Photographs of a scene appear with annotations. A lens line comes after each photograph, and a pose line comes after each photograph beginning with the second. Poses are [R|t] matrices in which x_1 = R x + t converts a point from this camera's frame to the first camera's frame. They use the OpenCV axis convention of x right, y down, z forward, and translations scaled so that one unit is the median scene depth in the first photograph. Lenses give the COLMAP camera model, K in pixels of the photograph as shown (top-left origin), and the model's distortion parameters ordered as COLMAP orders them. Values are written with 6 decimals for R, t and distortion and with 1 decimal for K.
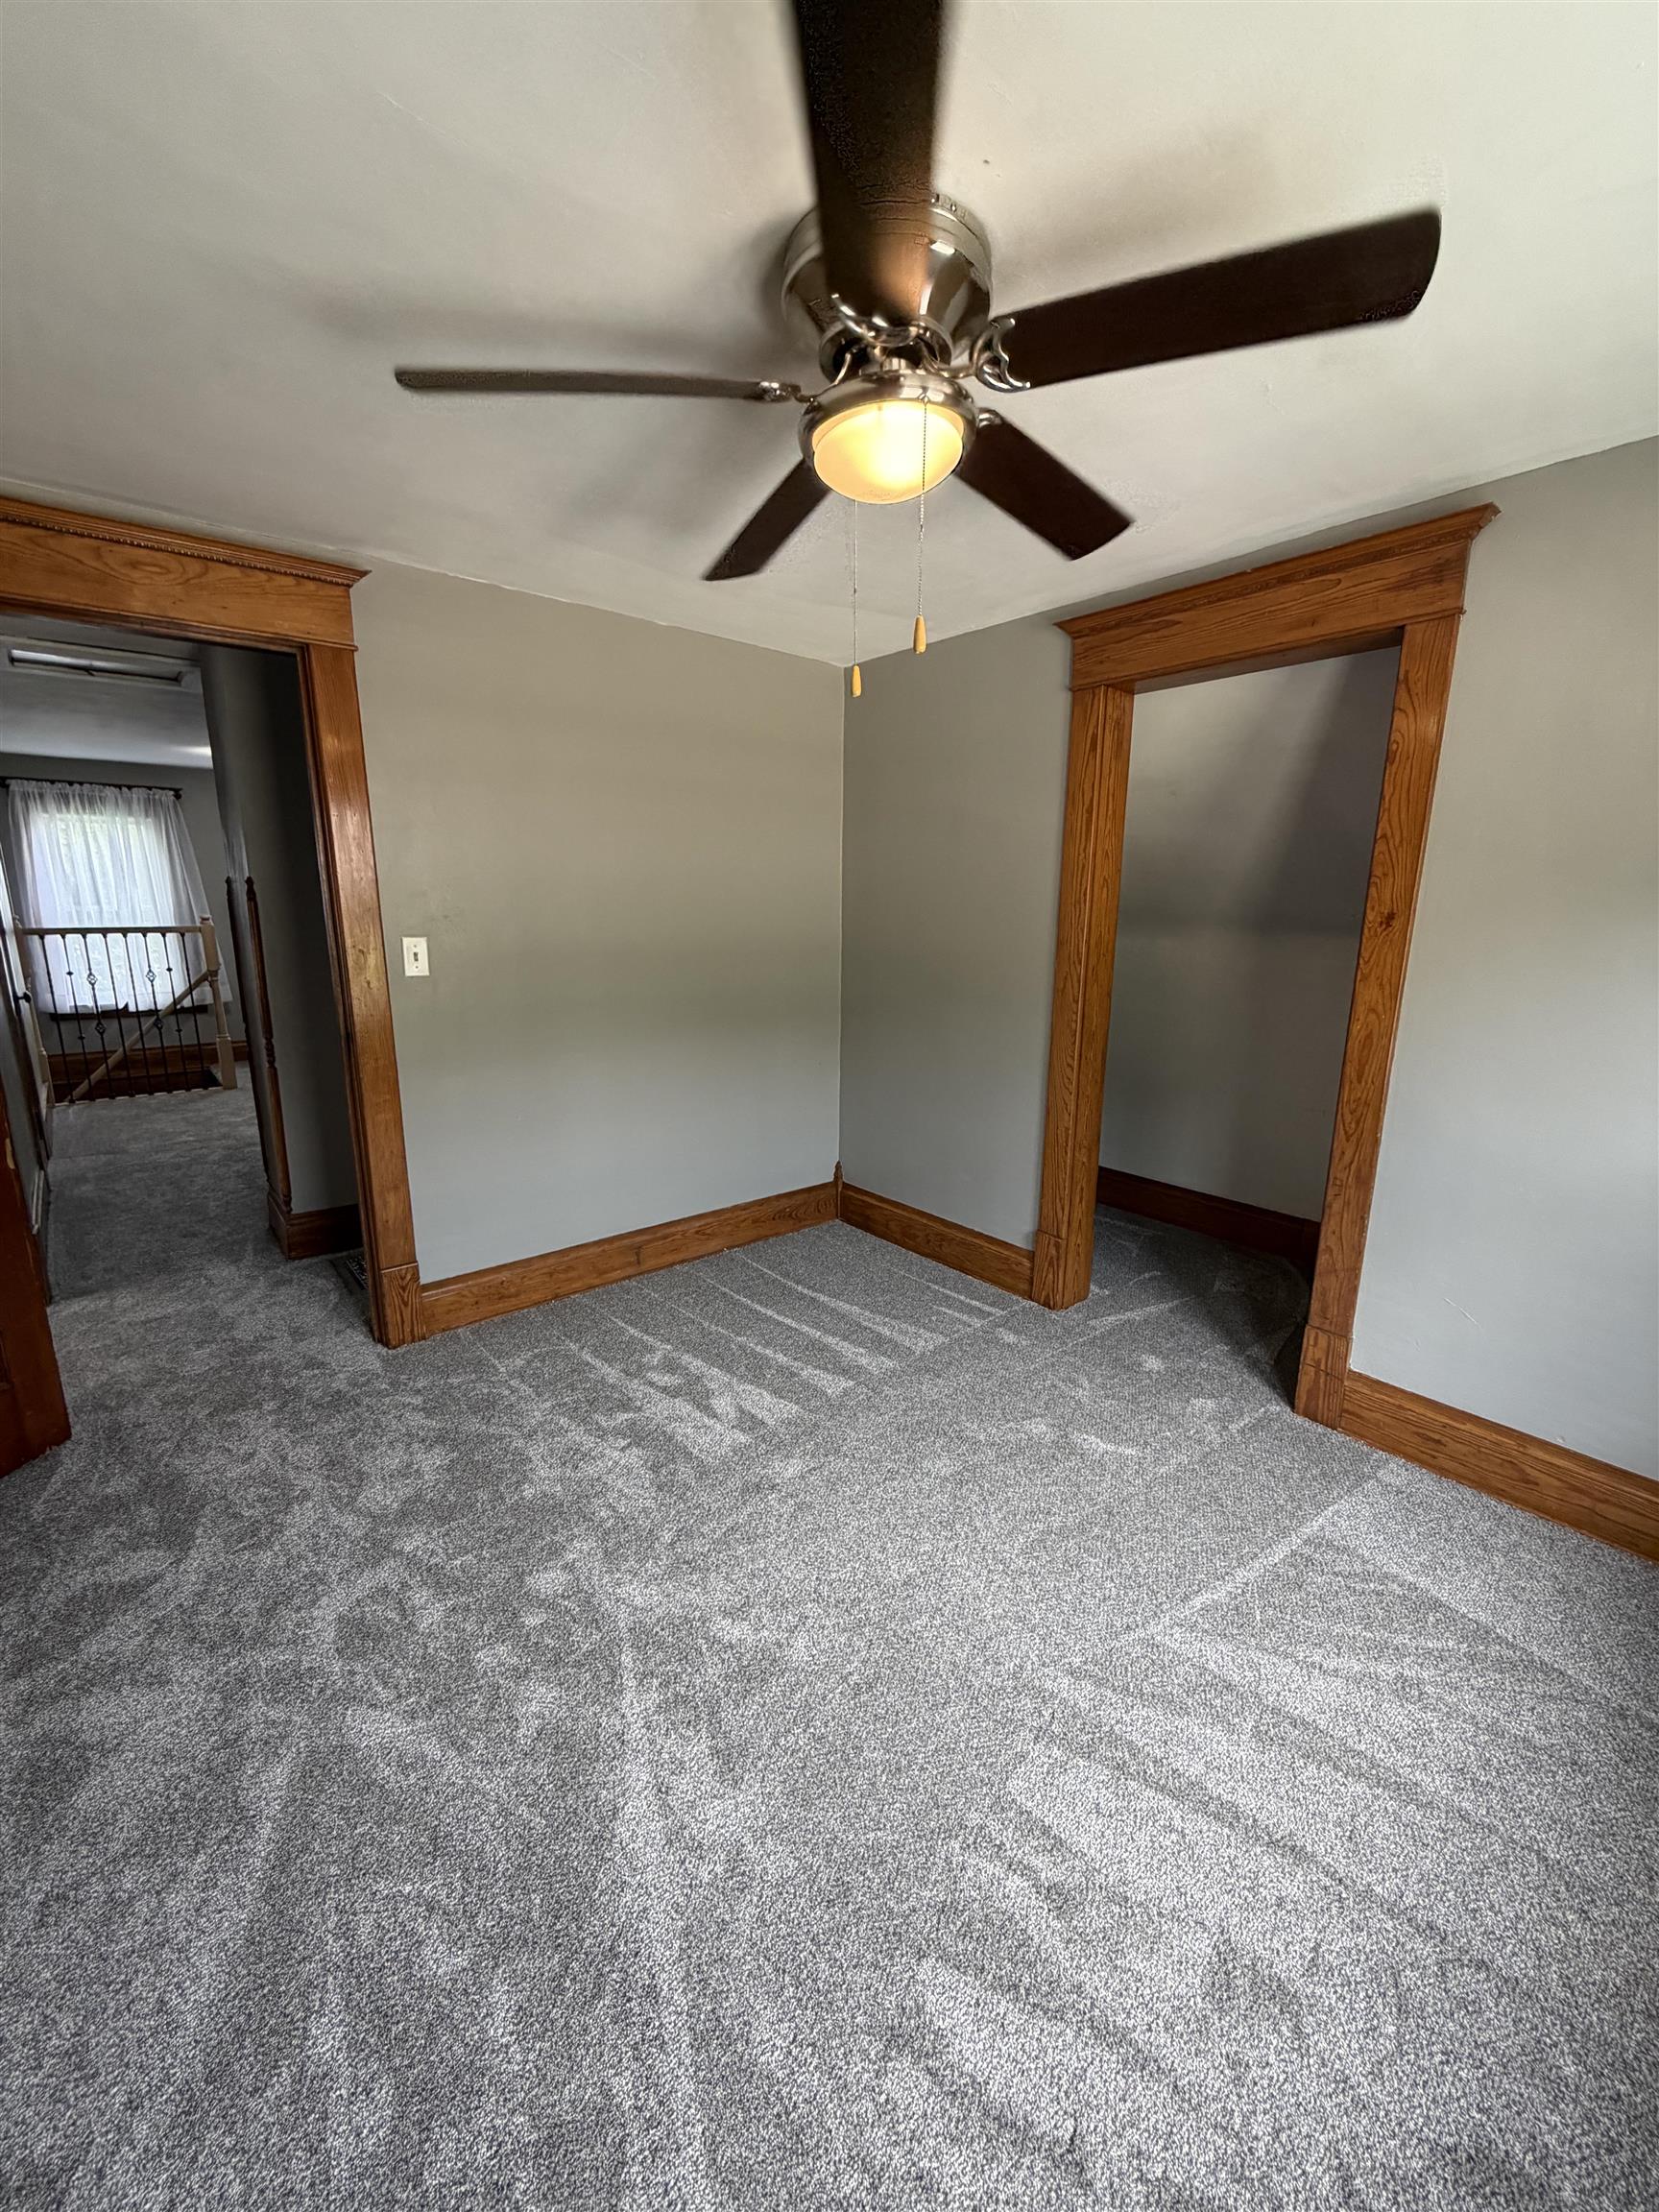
lens RADIAL K [[891.3, 0, 828.1], [0, 891.3, 1104.1], [0, 0, 1]] dist [0.001856, 0.000249]
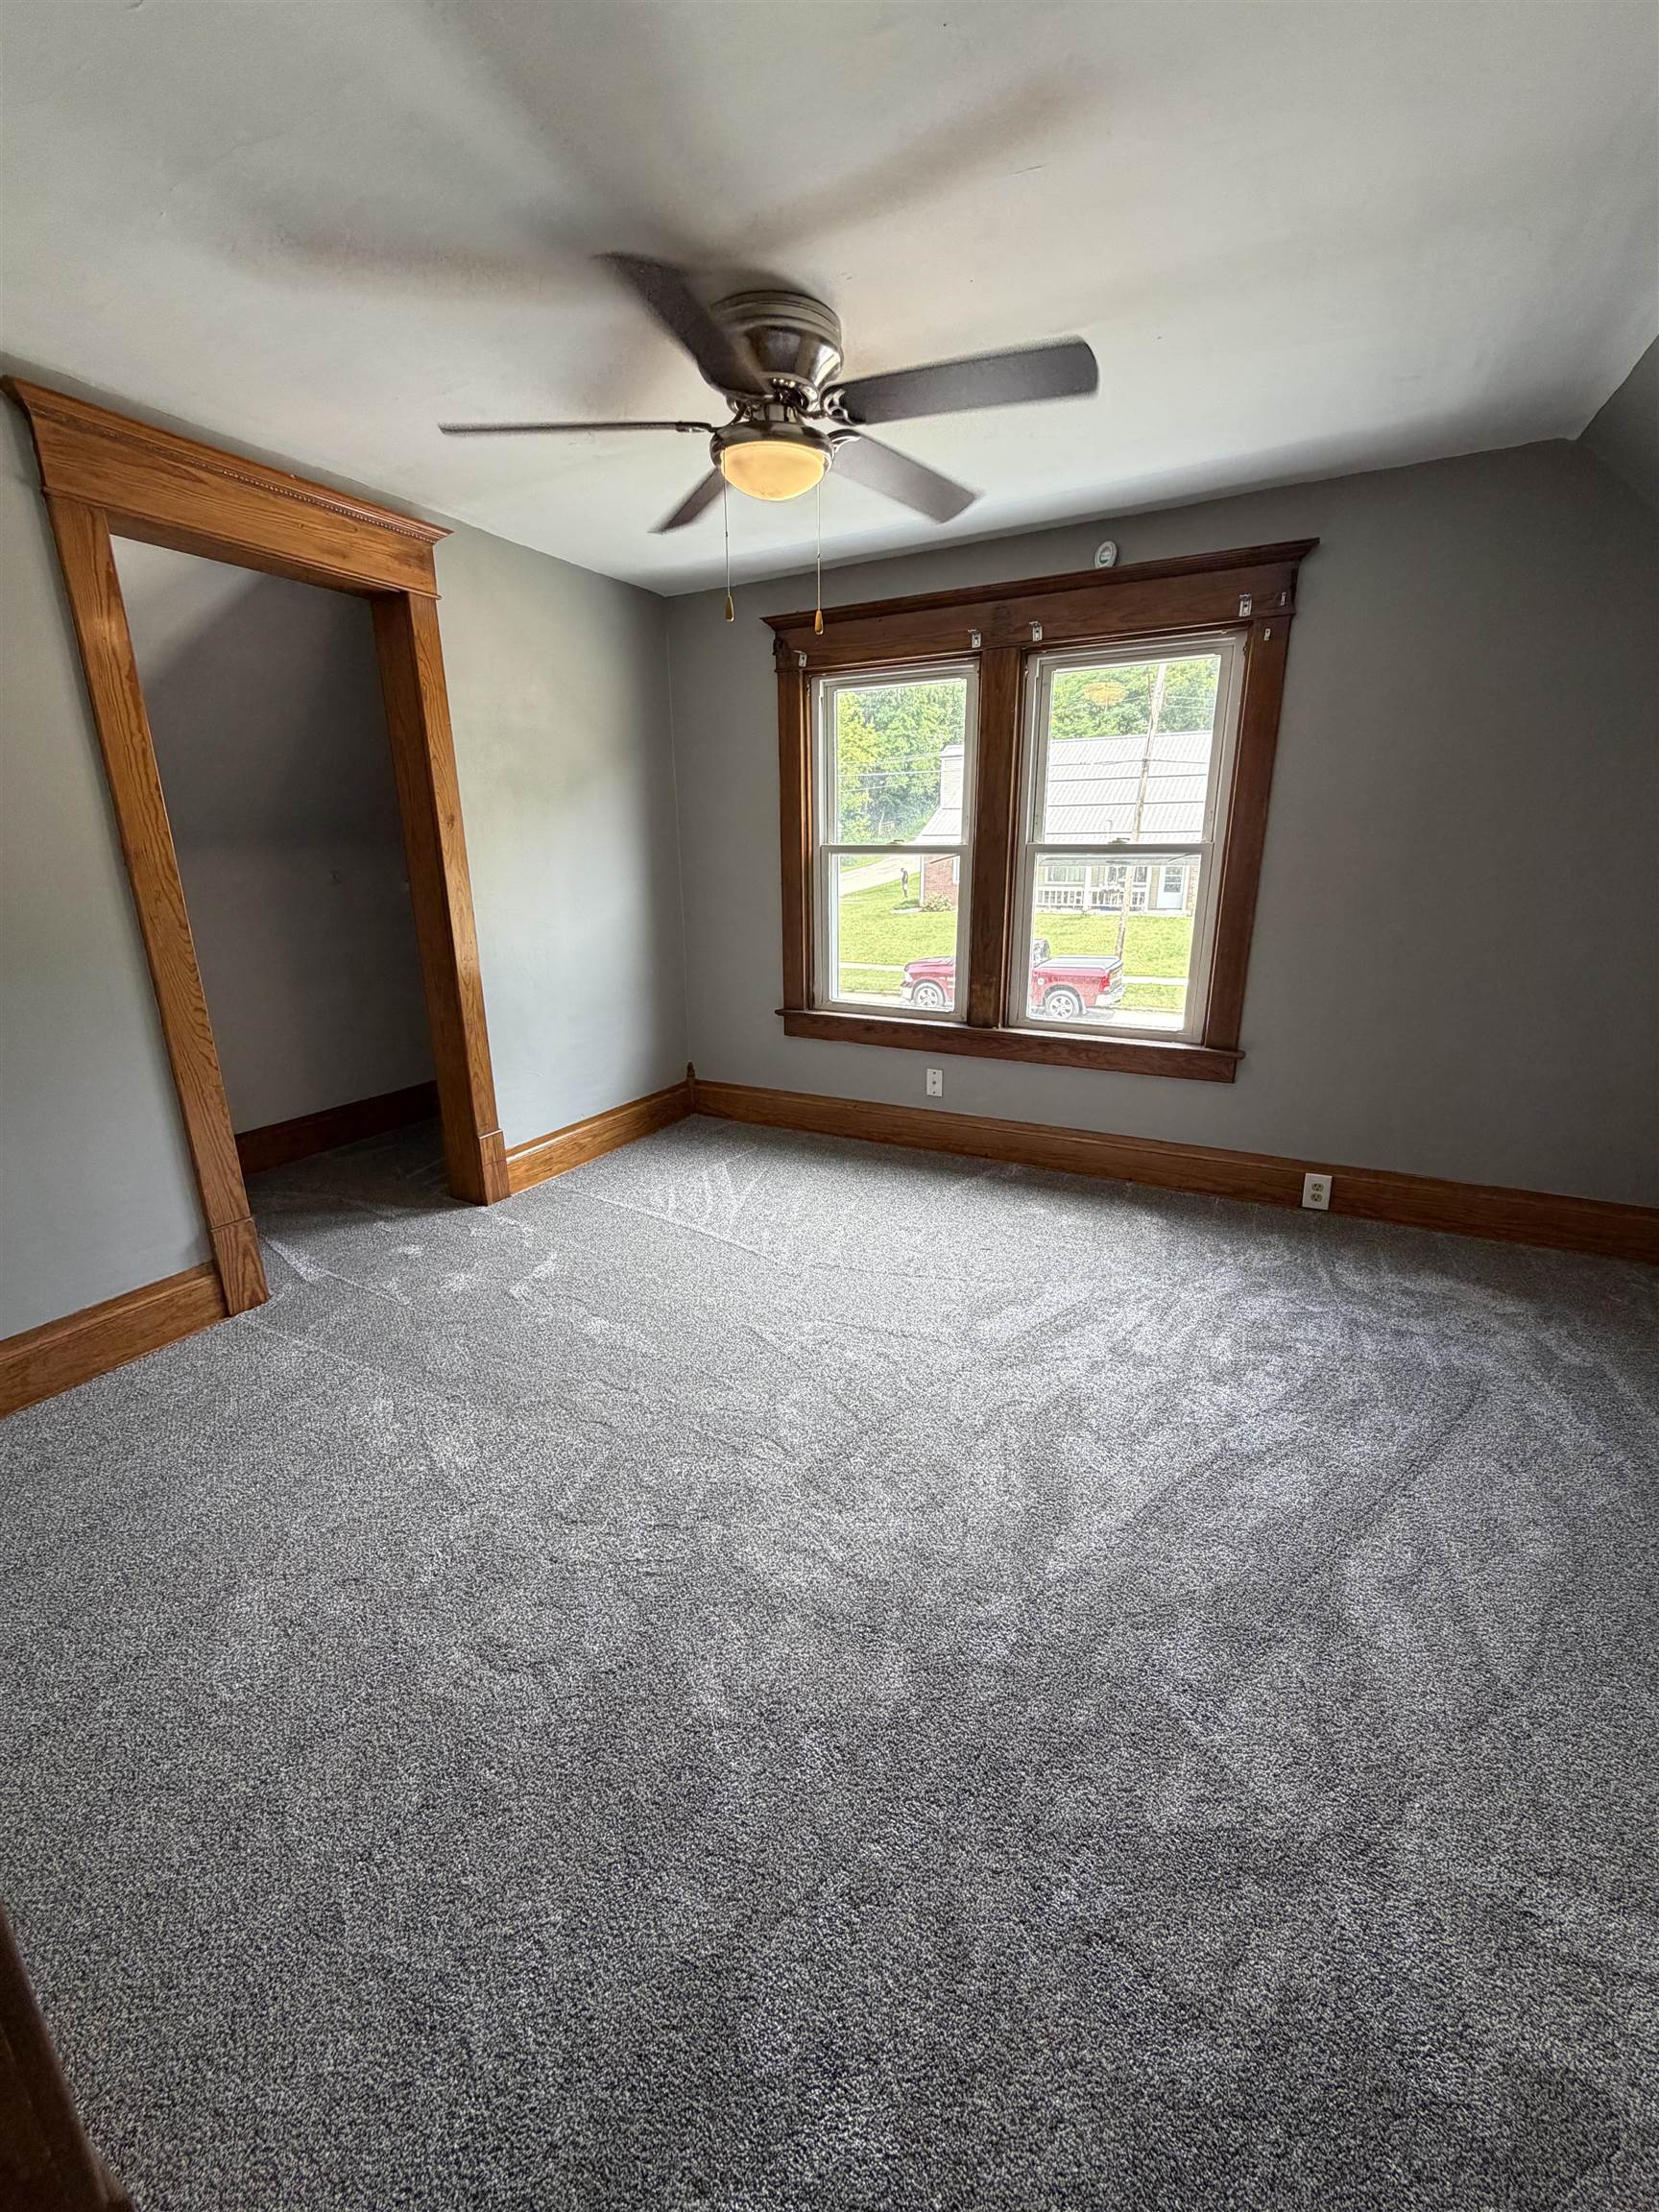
lens RADIAL K [[891.3, 0, 829.9], [0, 891.3, 1107.4], [0, 0, 1]] dist [0.001856, 0.000249]
pose [[-0.379010, -0.269339, 0.885329, -0.748642], [0.209095, 0.907039, 0.365457, -0.152433], [-0.901460, 0.323630, -0.287460, 0.826252]]
